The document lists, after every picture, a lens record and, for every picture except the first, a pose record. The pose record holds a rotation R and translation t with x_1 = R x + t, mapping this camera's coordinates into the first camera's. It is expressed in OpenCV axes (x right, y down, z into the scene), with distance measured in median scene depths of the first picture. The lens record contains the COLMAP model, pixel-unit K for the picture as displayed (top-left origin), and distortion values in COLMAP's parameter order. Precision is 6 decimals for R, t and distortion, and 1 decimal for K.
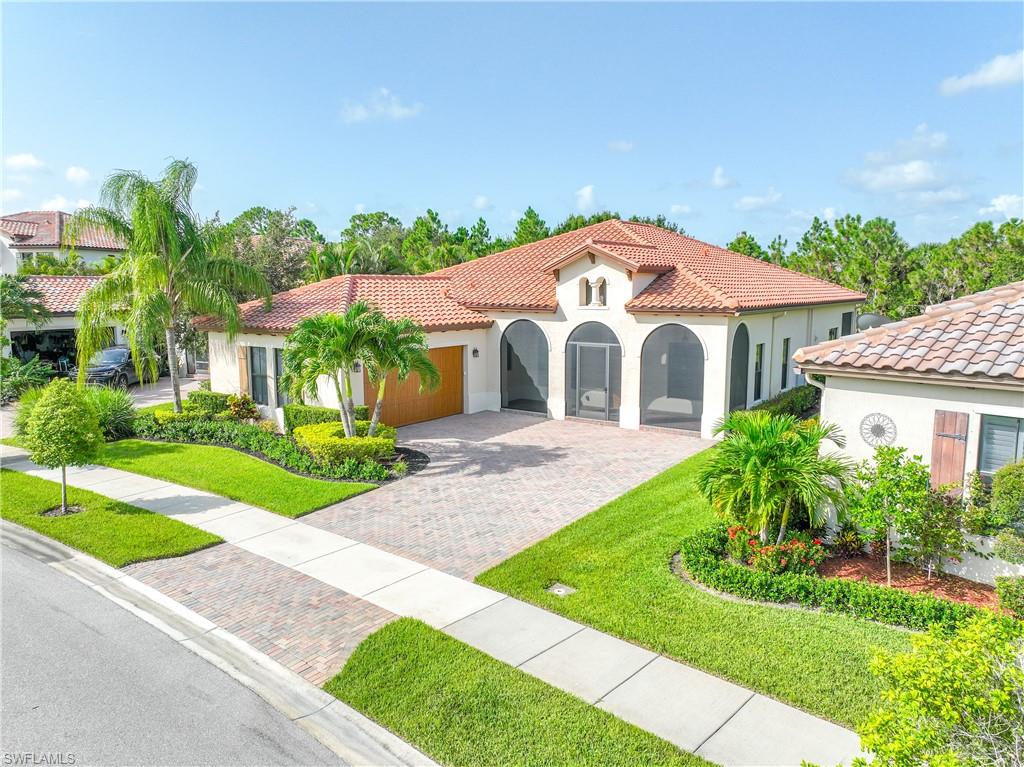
lens RADIAL K [[748.0, 0, 510.3], [0, 748.0, 389.4], [0, 0, 1]] dist [0.007036, 0.008155]
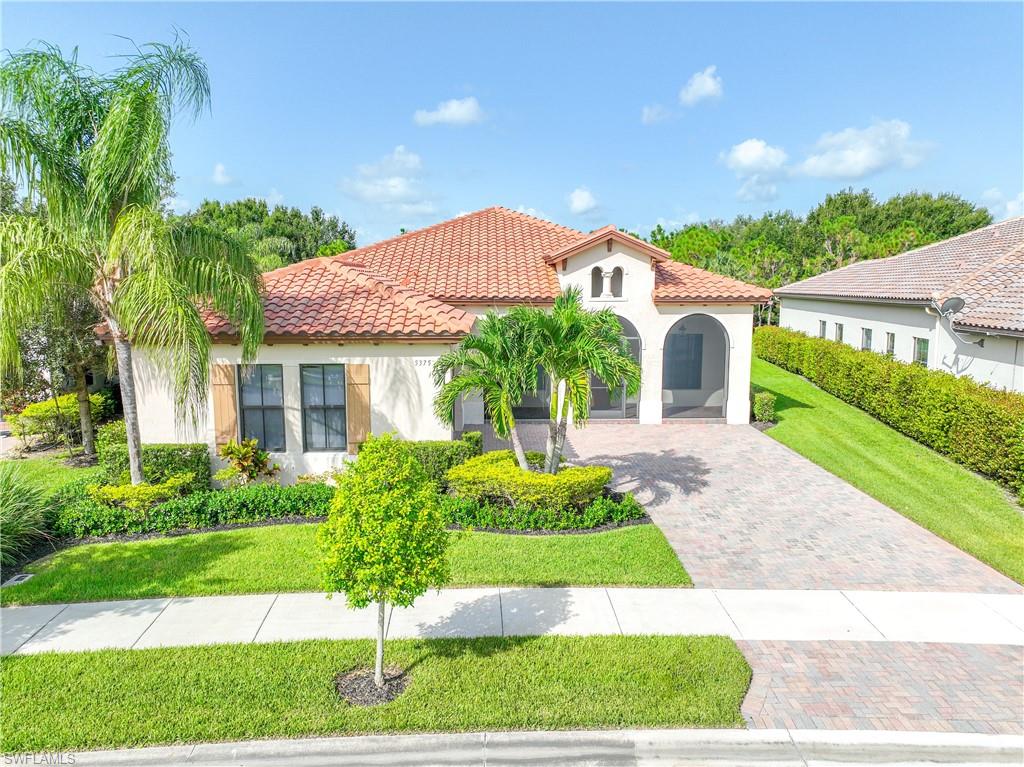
lens RADIAL K [[748.0, 0, 508.2], [0, 748.0, 377.2], [0, 0, 1]] dist [0.007036, 0.008155]
pose [[0.777870, -0.074294, 0.624019, -0.618088], [0.086409, 0.996200, 0.010893, -0.036629], [-0.622457, 0.045447, 0.781333, 0.387495]]
